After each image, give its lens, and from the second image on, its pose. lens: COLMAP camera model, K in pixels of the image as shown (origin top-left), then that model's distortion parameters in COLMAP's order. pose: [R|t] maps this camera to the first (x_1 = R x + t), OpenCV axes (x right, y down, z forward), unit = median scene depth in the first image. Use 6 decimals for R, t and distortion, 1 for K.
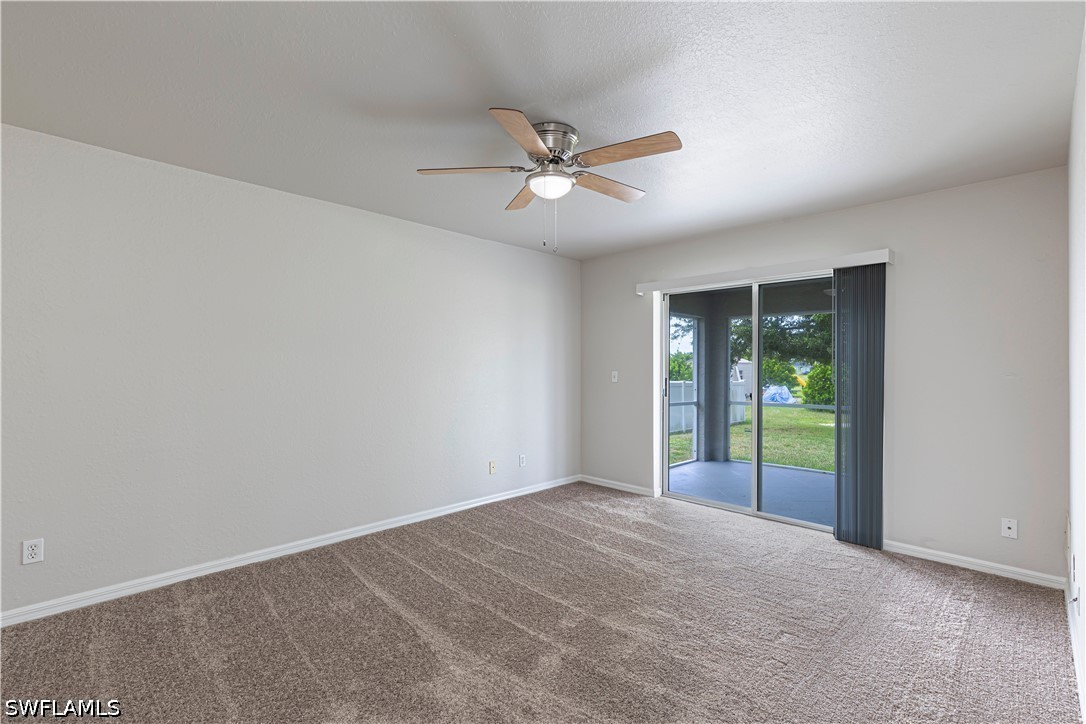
lens RADIAL K [[485.4, 0, 550.2], [0, 485.4, 362.9], [0, 0, 1]] dist [0.012026, -0.000336]
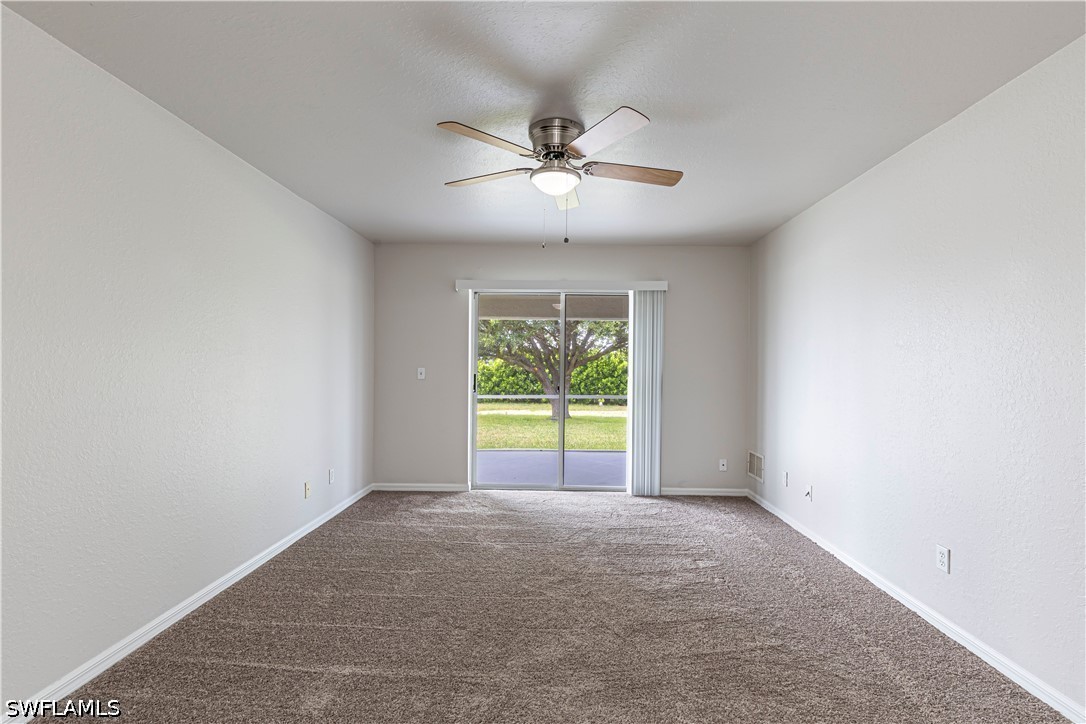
lens RADIAL K [[485.4, 0, 550.2], [0, 485.4, 362.9], [0, 0, 1]] dist [0.012026, -0.000336]
pose [[0.727159, 0.005996, 0.686443, -0.423164], [-0.011298, 0.999931, 0.003234, 0.002558], [-0.686376, -0.010107, 0.727177, 0.172481]]
